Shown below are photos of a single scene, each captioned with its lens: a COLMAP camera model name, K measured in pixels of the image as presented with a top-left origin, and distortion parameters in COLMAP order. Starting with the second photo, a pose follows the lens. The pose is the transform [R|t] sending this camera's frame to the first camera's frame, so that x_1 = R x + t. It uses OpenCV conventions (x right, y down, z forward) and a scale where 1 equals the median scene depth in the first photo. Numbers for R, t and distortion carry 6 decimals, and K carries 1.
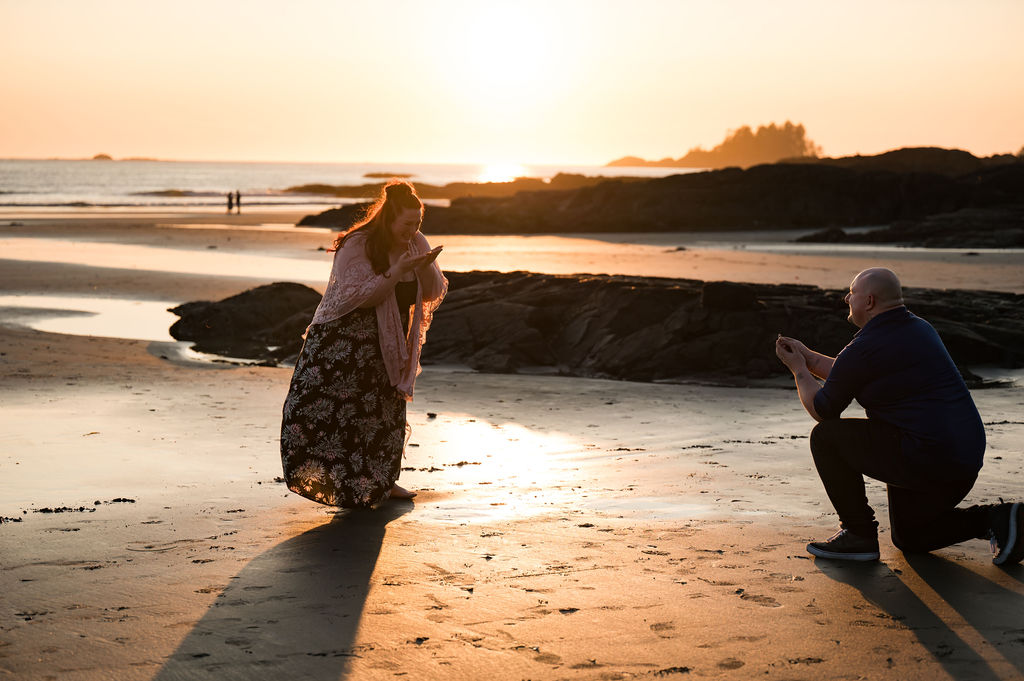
lens RADIAL K [[2023.2, 0, 511.8], [0, 2023.2, 337.4], [0, 0, 1]] dist [-0.007256, 0.000000]
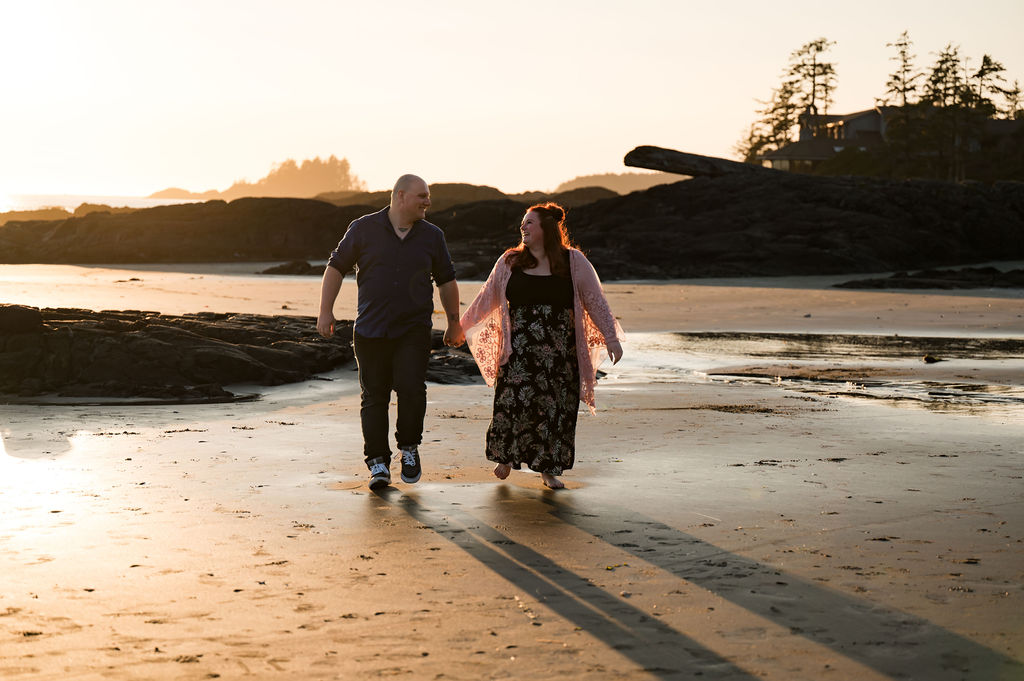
lens RADIAL K [[2023.2, 0, 512.8], [0, 2023.2, 344.1], [0, 0, 1]] dist [-0.007256, 0.000000]
pose [[0.975489, -0.001050, 0.220044, 0.115096], [0.003934, 0.999912, -0.012666, 0.006233], [-0.220011, 0.013222, 0.975408, -0.079992]]
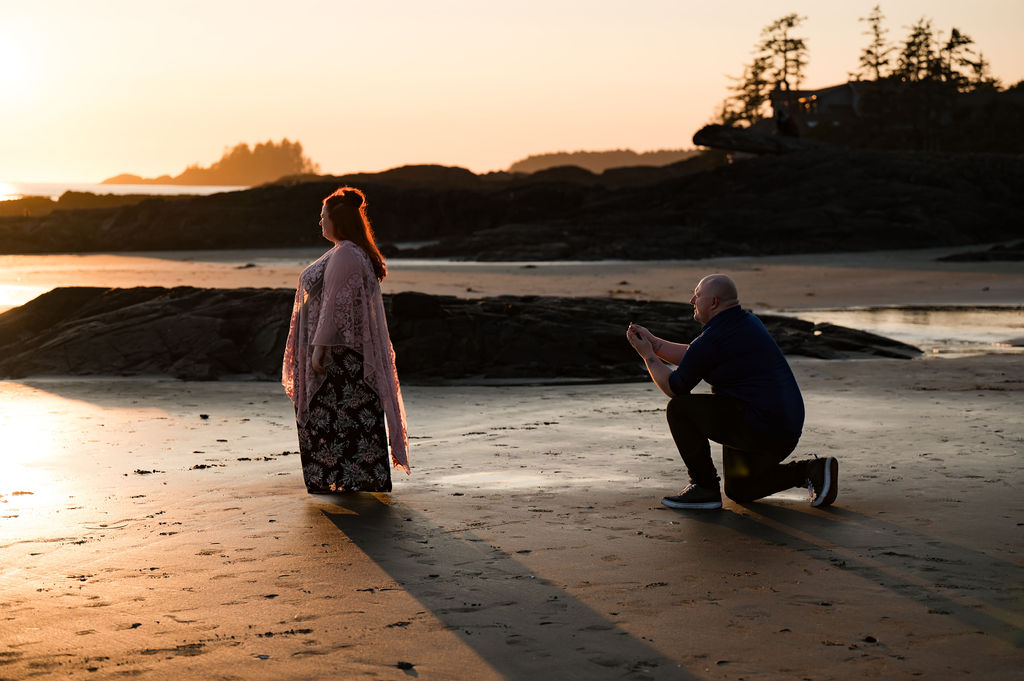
lens RADIAL K [[2023.2, 0, 512.9], [0, 2023.2, 334.7], [0, 0, 1]] dist [-0.007256, 0.000000]
pose [[0.969333, -0.020907, 0.244860, -0.100019], [0.023299, 0.999705, -0.006876, 0.003931], [-0.244644, 0.012371, 0.969534, -0.070550]]
